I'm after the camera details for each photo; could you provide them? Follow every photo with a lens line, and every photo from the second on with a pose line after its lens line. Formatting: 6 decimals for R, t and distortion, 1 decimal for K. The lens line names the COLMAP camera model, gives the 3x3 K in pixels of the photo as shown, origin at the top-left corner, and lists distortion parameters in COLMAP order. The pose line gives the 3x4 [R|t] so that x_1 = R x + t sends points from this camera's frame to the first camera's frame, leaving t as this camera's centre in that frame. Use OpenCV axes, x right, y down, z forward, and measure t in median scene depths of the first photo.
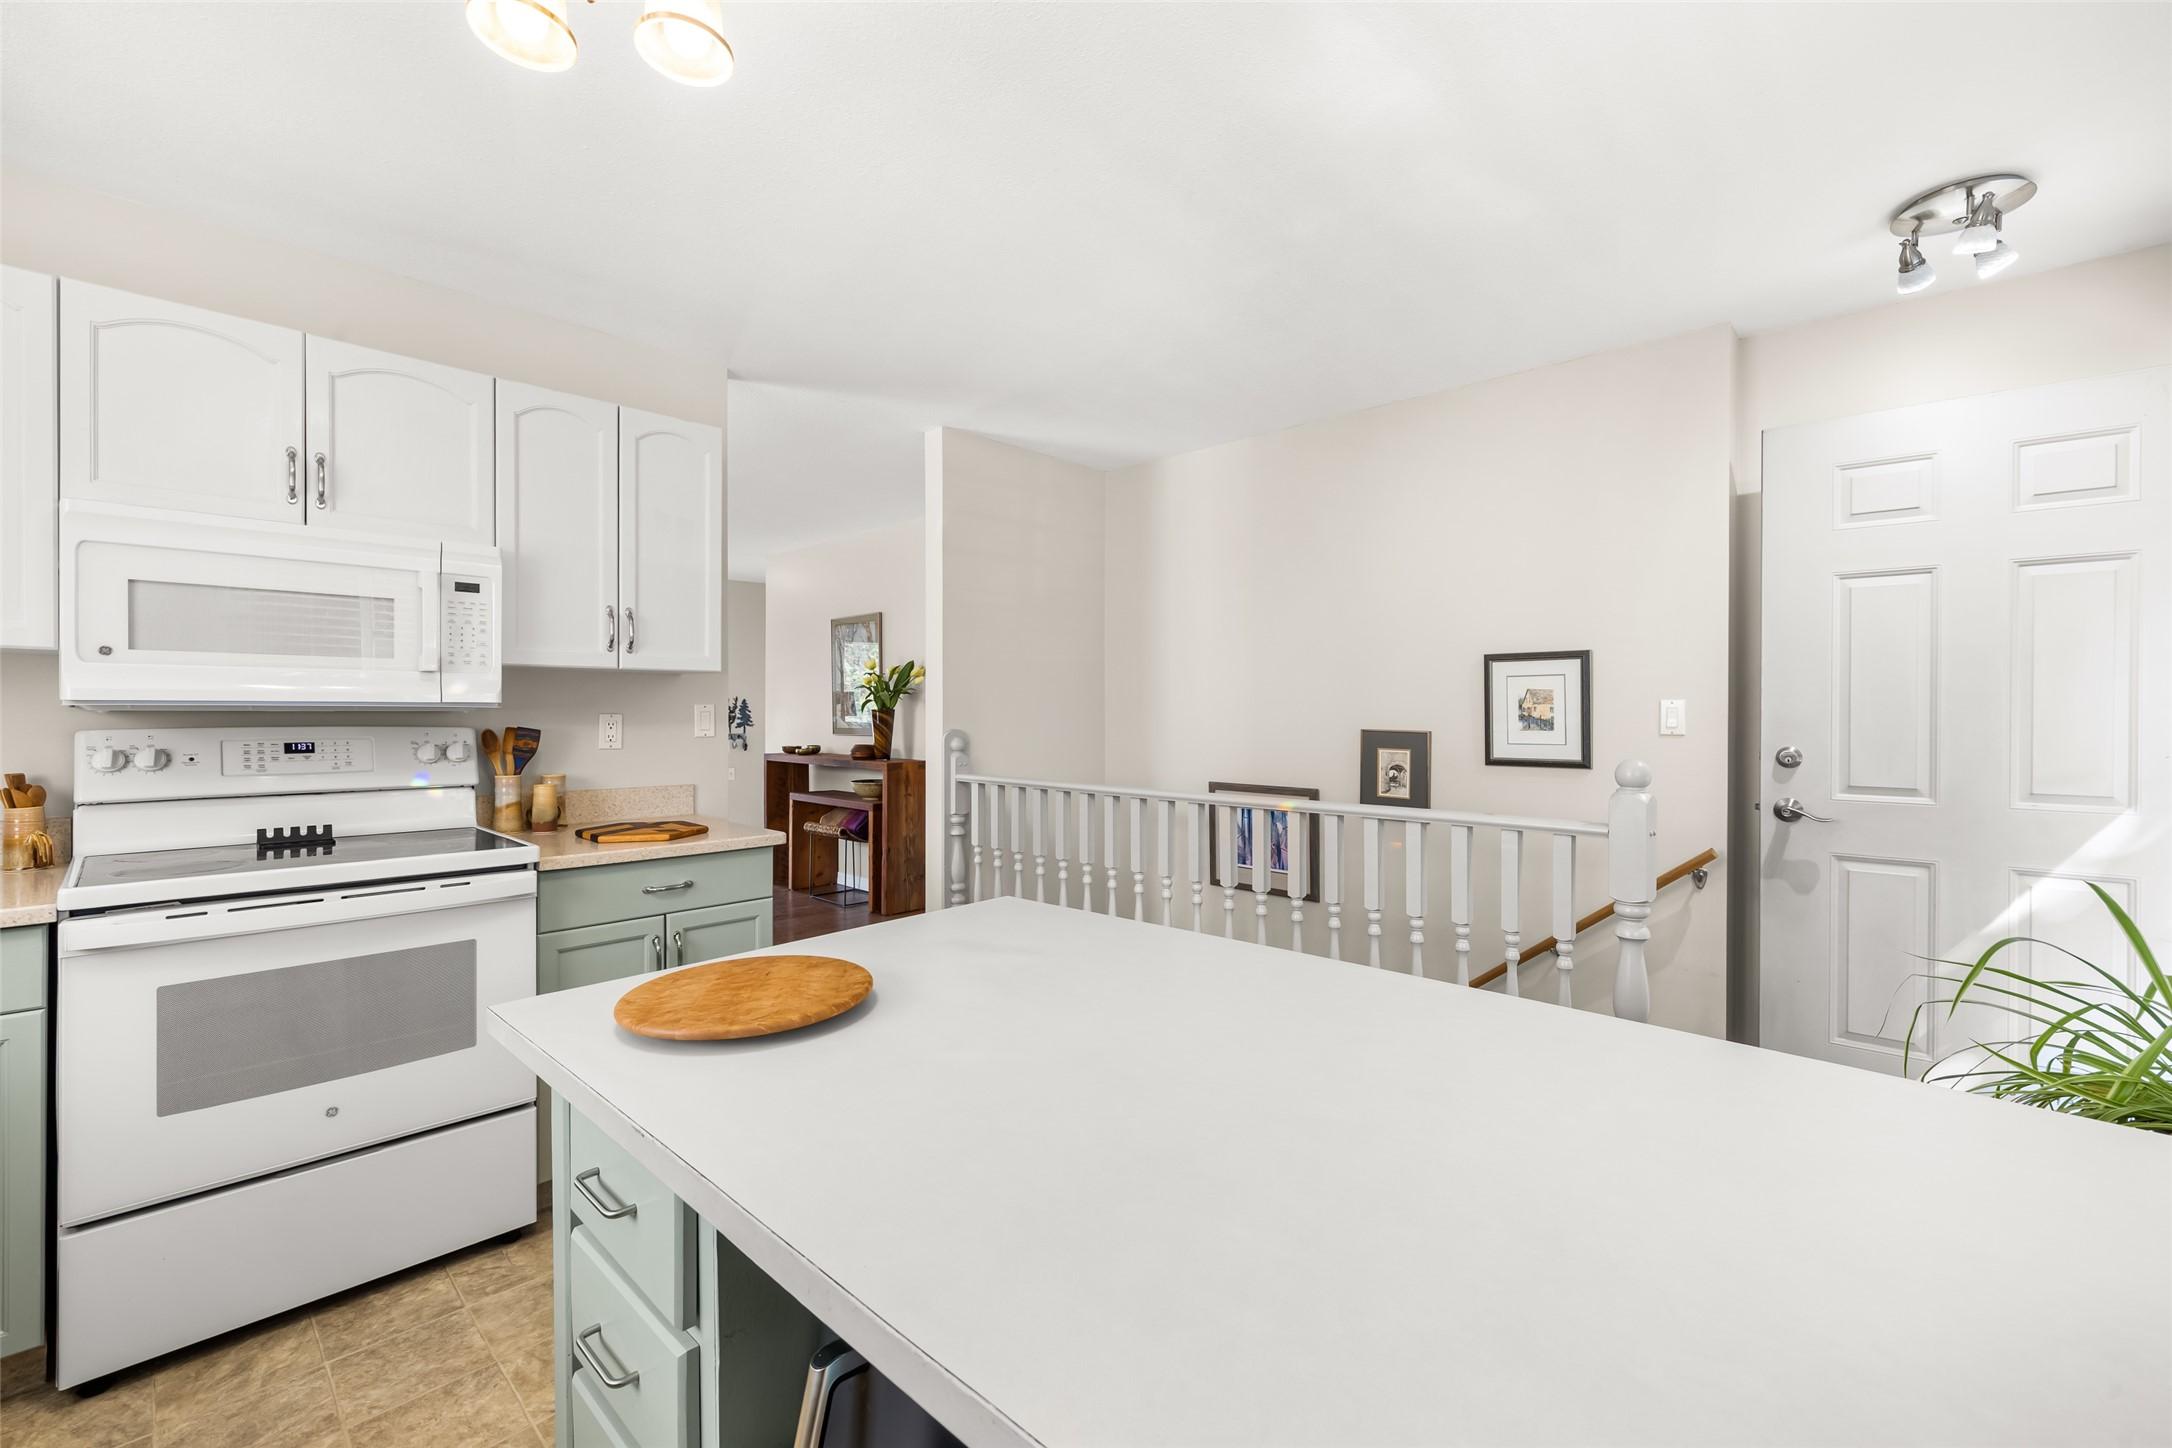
lens RADIAL K [[916.0, 0, 1089.4], [0, 916.0, 716.9], [0, 0, 1]] dist [0.003406, -0.000828]
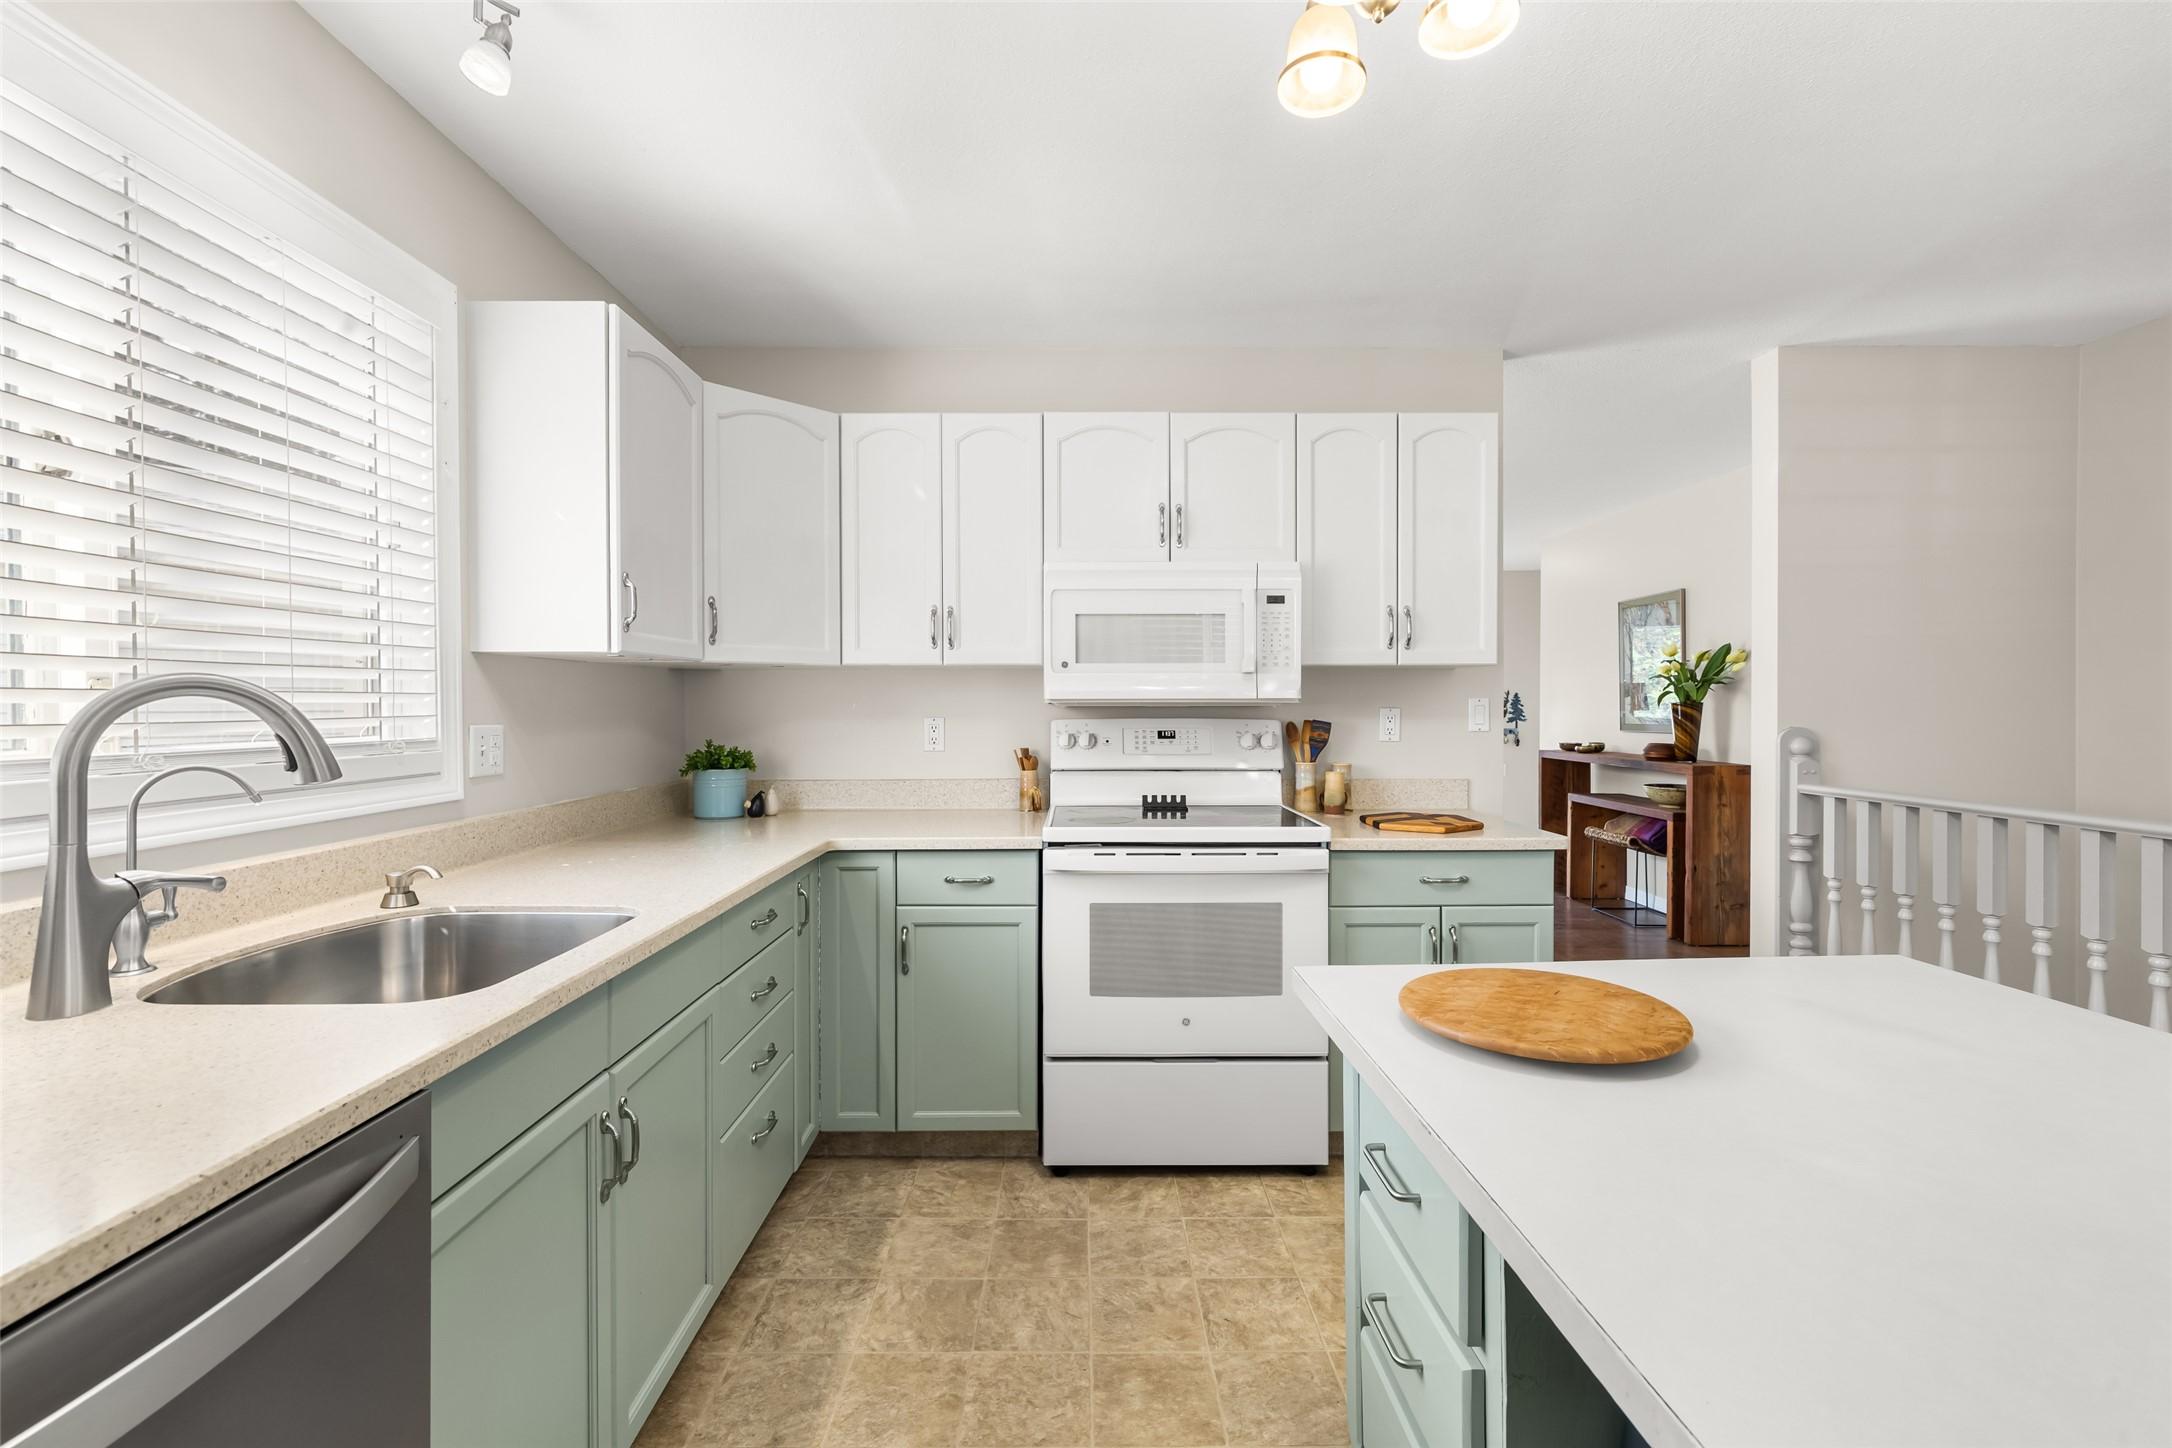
lens RADIAL K [[916.0, 0, 1088.2], [0, 916.0, 703.8], [0, 0, 1]] dist [0.003406, -0.000828]
pose [[0.699214, -0.004978, -0.714895, -0.011639], [-0.001065, 0.999967, -0.008004, 0.000696], [0.714911, 0.006358, 0.699186, 0.014620]]
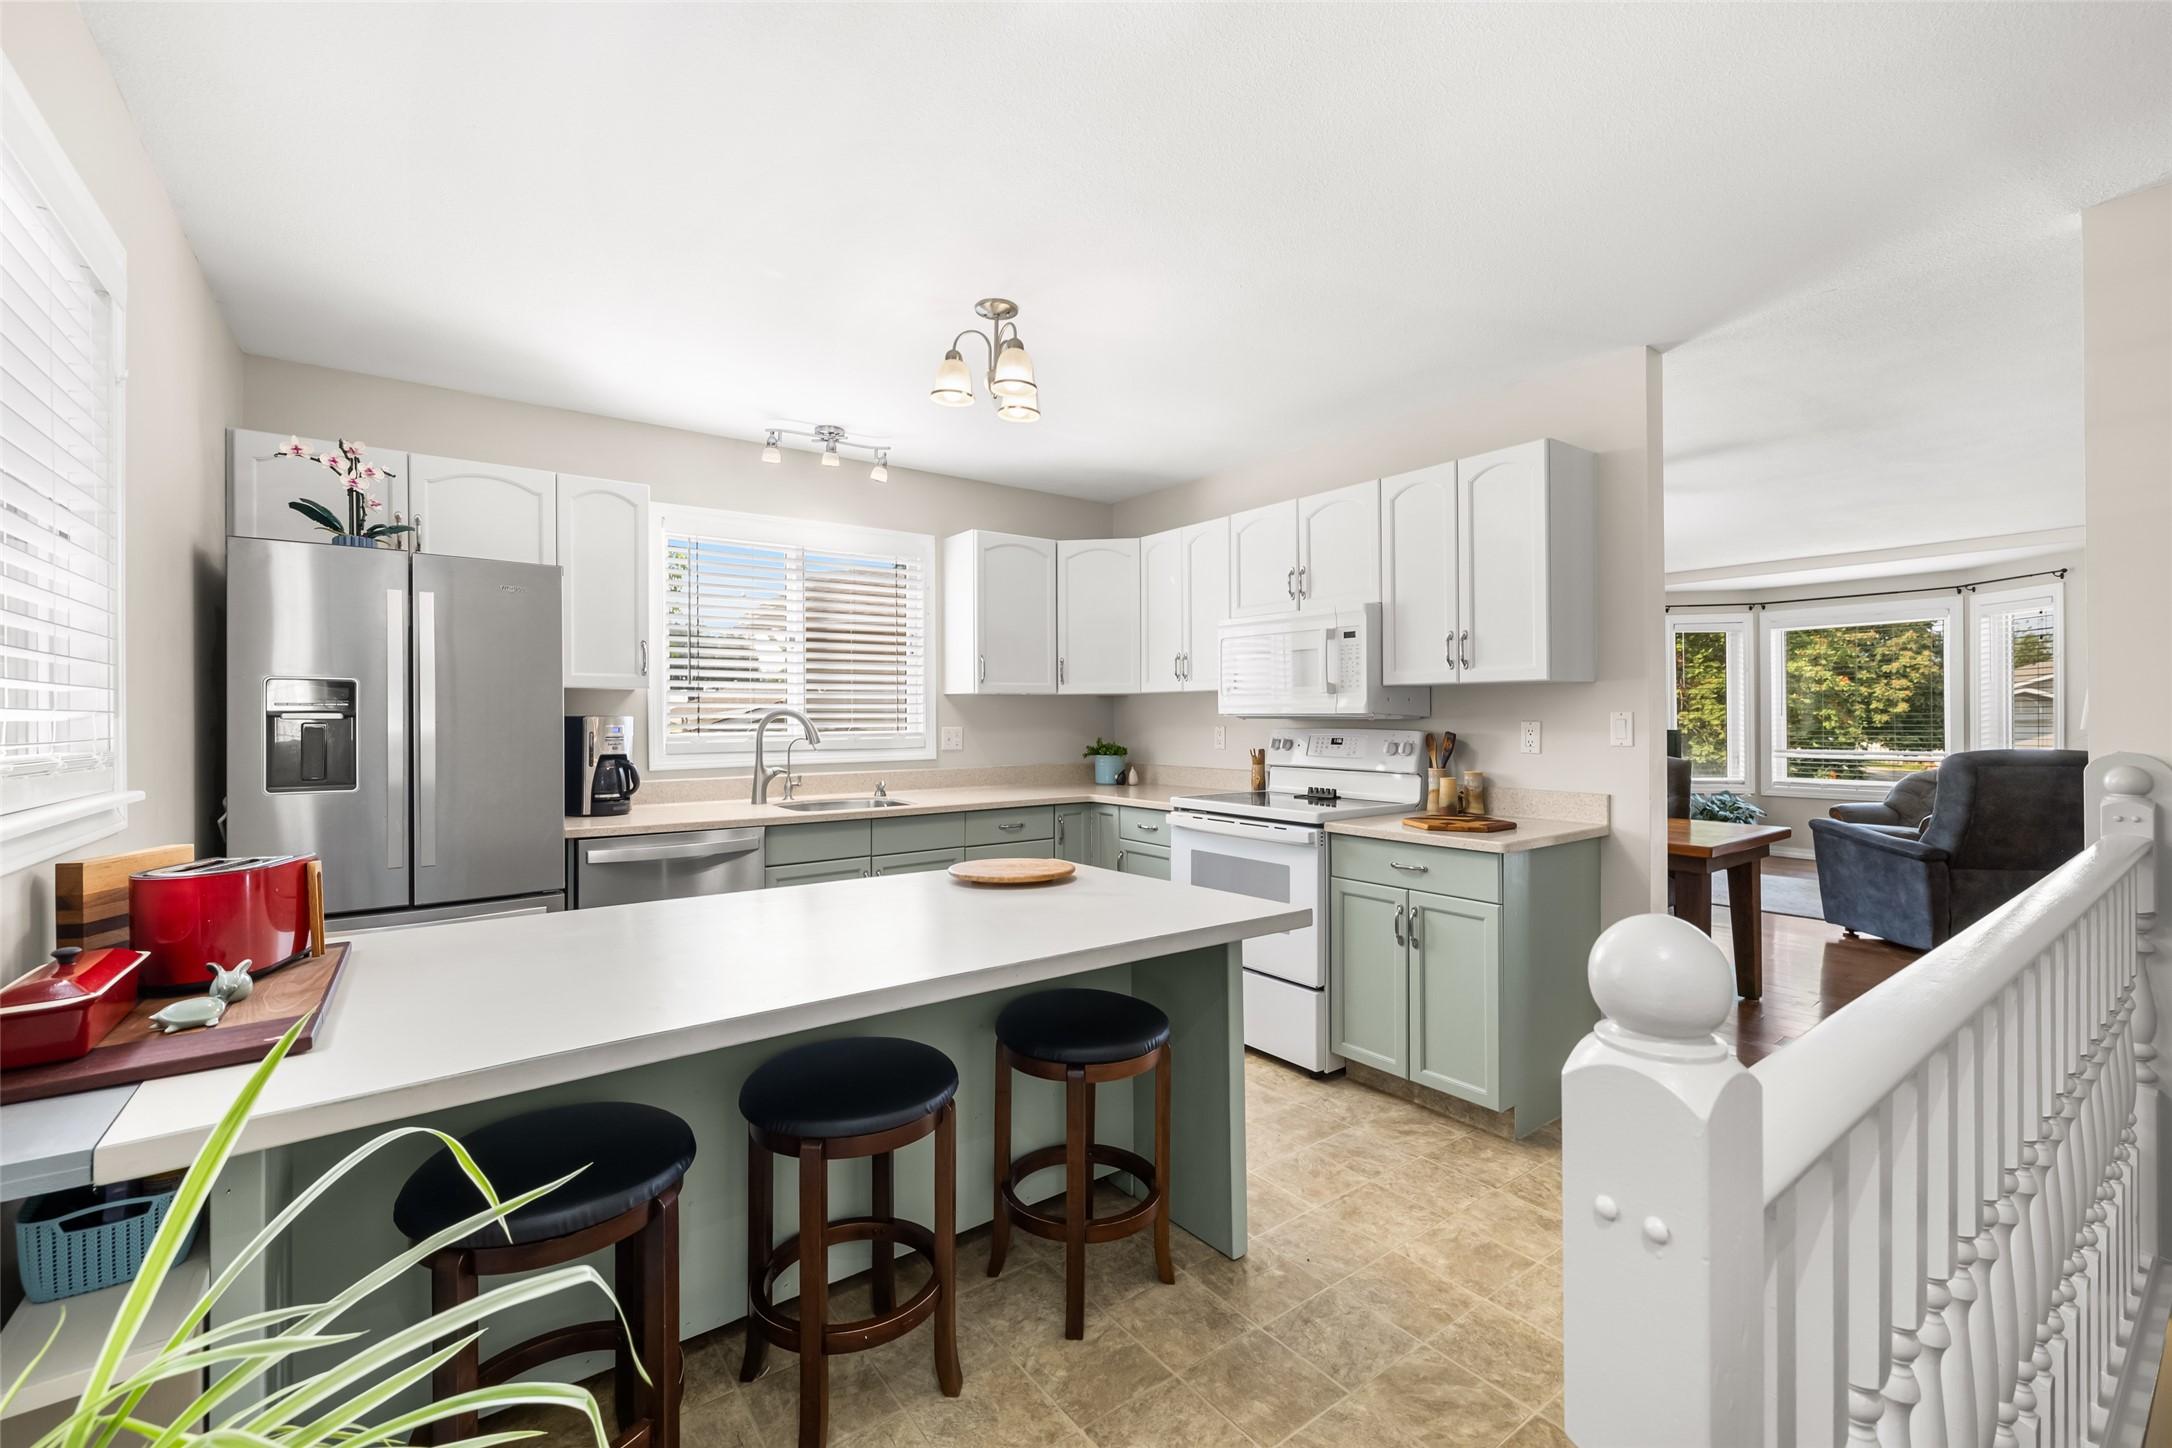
lens RADIAL K [[916.0, 0, 1079.3], [0, 916.0, 729.9], [0, 0, 1]] dist [0.003406, -0.000828]
pose [[-0.178292, 0.016017, -0.983847, 0.786588], [-0.000675, 0.999865, 0.016400, -0.012619], [0.983977, 0.003588, -0.178258, 0.787014]]
